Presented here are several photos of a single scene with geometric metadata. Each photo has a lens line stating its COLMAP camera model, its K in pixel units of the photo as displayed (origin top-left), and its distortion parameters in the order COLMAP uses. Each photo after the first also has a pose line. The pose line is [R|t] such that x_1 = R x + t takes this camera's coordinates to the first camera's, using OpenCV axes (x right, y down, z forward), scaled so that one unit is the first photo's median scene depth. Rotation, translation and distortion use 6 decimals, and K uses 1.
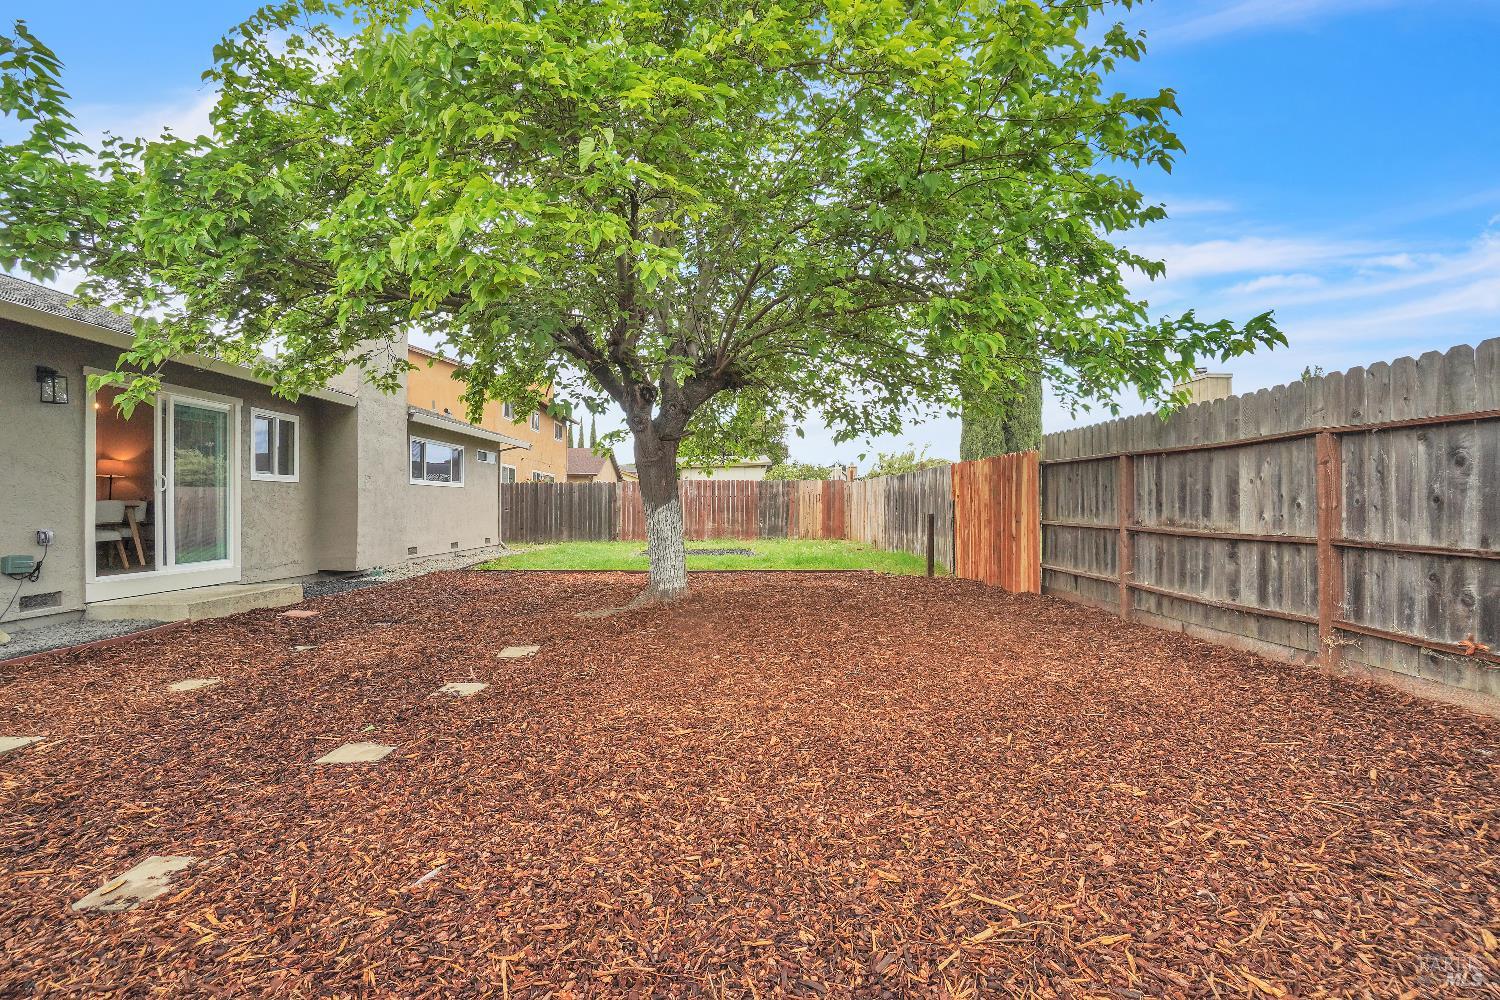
lens RADIAL K [[673.0, 0, 741.0], [0, 673.0, 497.6], [0, 0, 1]] dist [-0.073373, 0.024769]
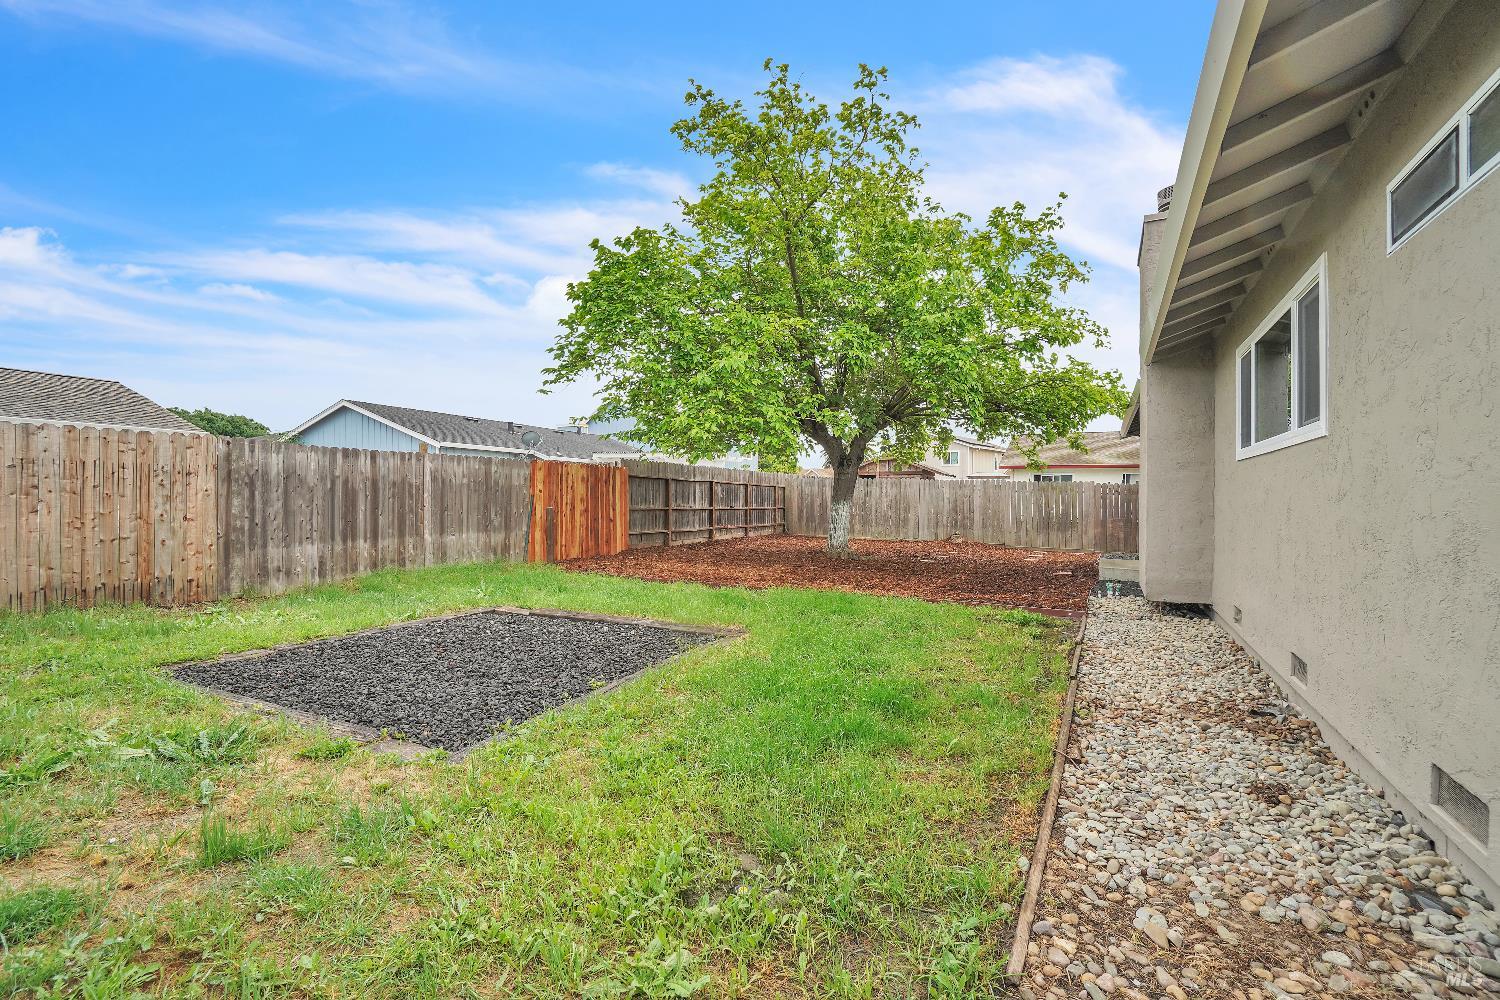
lens RADIAL K [[673.0, 0, 741.0], [0, 673.0, 497.6], [0, 0, 1]] dist [-0.073373, 0.024769]
pose [[-0.902158, 0.002208, 0.431401, -0.557168], [-0.001881, 0.999957, -0.009051, 0.012655], [-0.431402, -0.008977, -0.902115, 2.149512]]
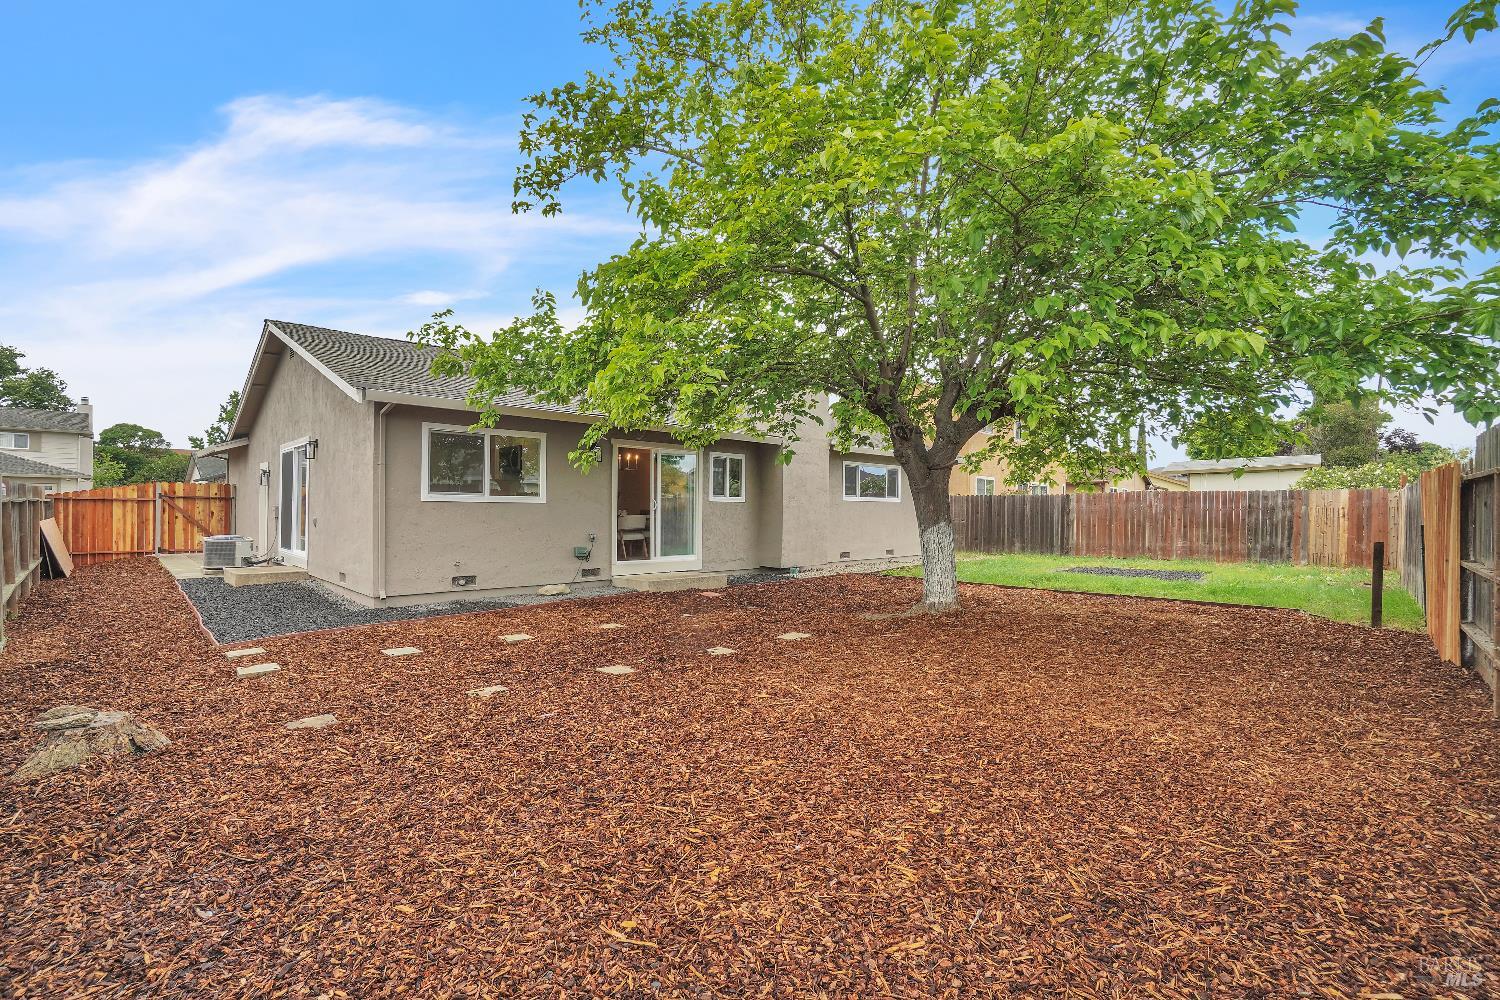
lens RADIAL K [[673.0, 0, 741.0], [0, 673.0, 497.6], [0, 0, 1]] dist [-0.073373, 0.024769]
pose [[0.699233, -0.004725, -0.714878, 0.367302], [-0.000908, 0.999971, -0.007498, -0.023595], [0.714893, 0.005892, 0.699209, -0.010861]]
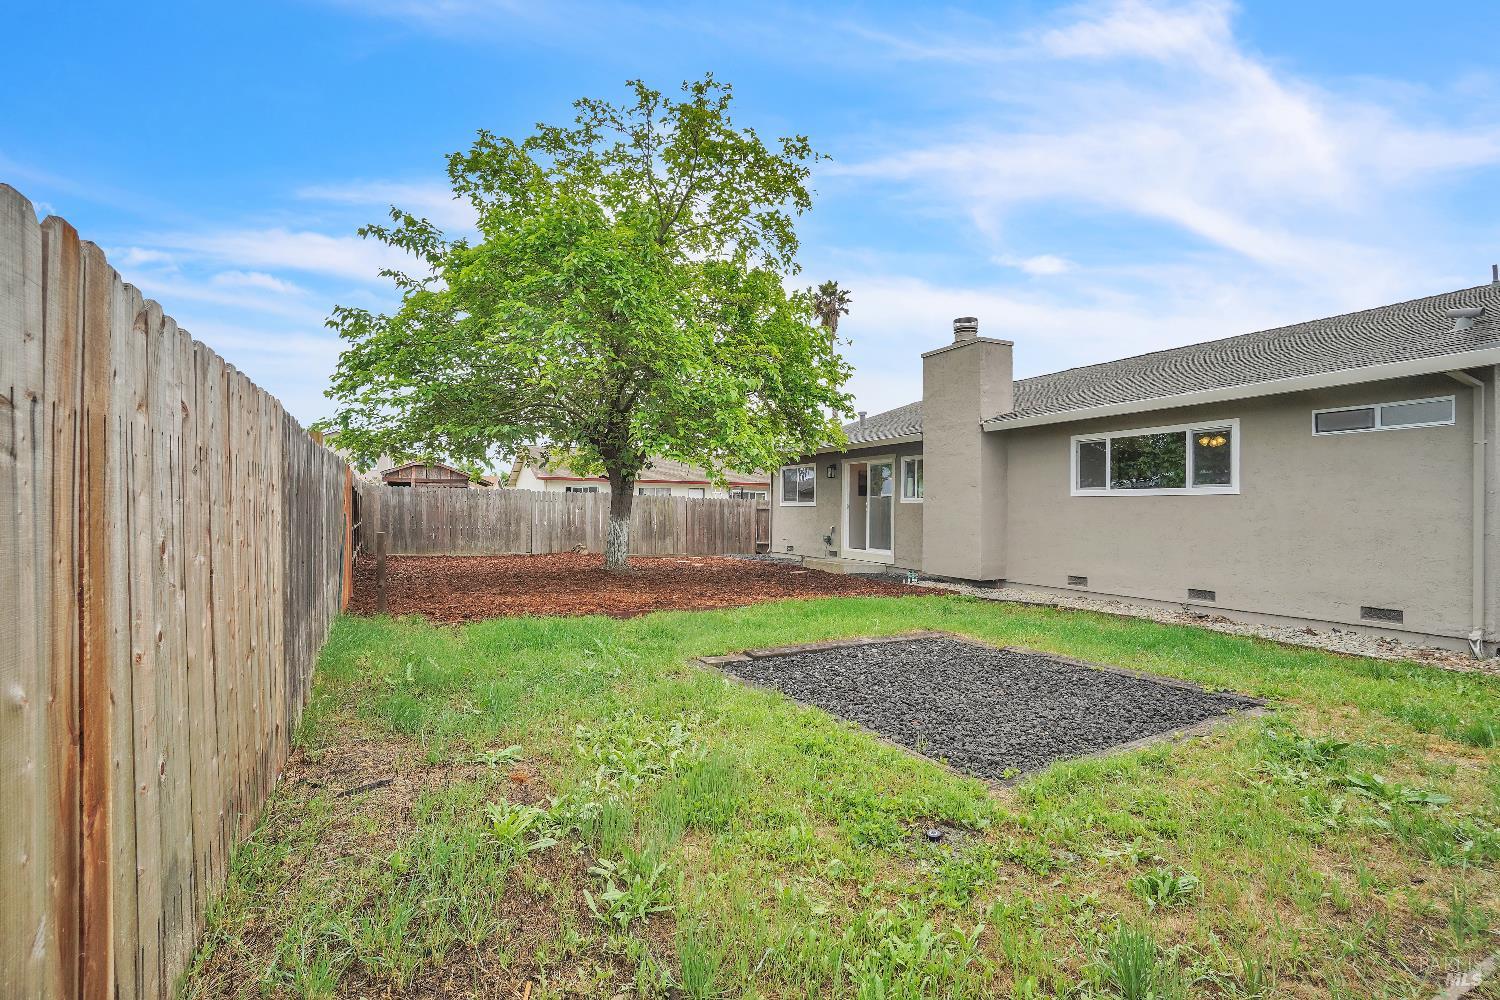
lens RADIAL K [[693.1, 0, 743.9], [0, 693.1, 507.2], [0, 0, 1]] dist [-0.060538, 0.027404]
pose [[-0.872973, 0.000950, -0.487767, 0.350690], [0.002845, 0.999991, -0.003144, -0.007698], [0.487760, -0.004132, -0.872968, 2.158046]]
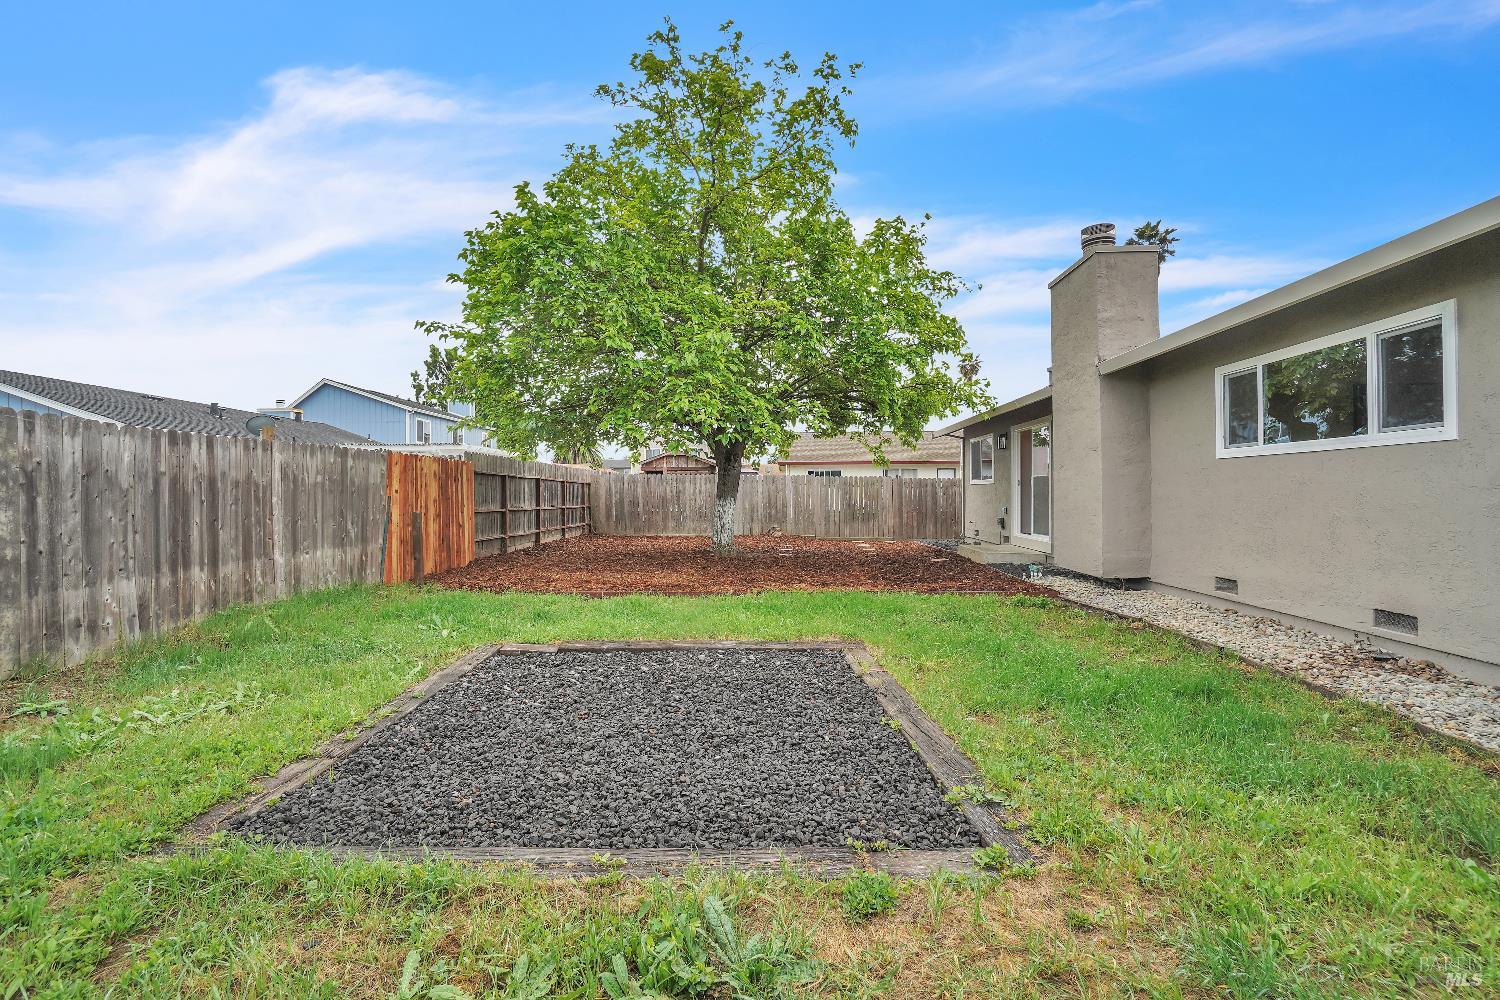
lens RADIAL K [[673.0, 0, 741.0], [0, 673.0, 497.6], [0, 0, 1]] dist [-0.073373, 0.024769]
pose [[-0.999835, 0.017324, 0.005460, -0.168816], [0.017323, 0.999850, -0.000267, 0.007311], [-0.005464, -0.000172, -0.999985, 2.154317]]
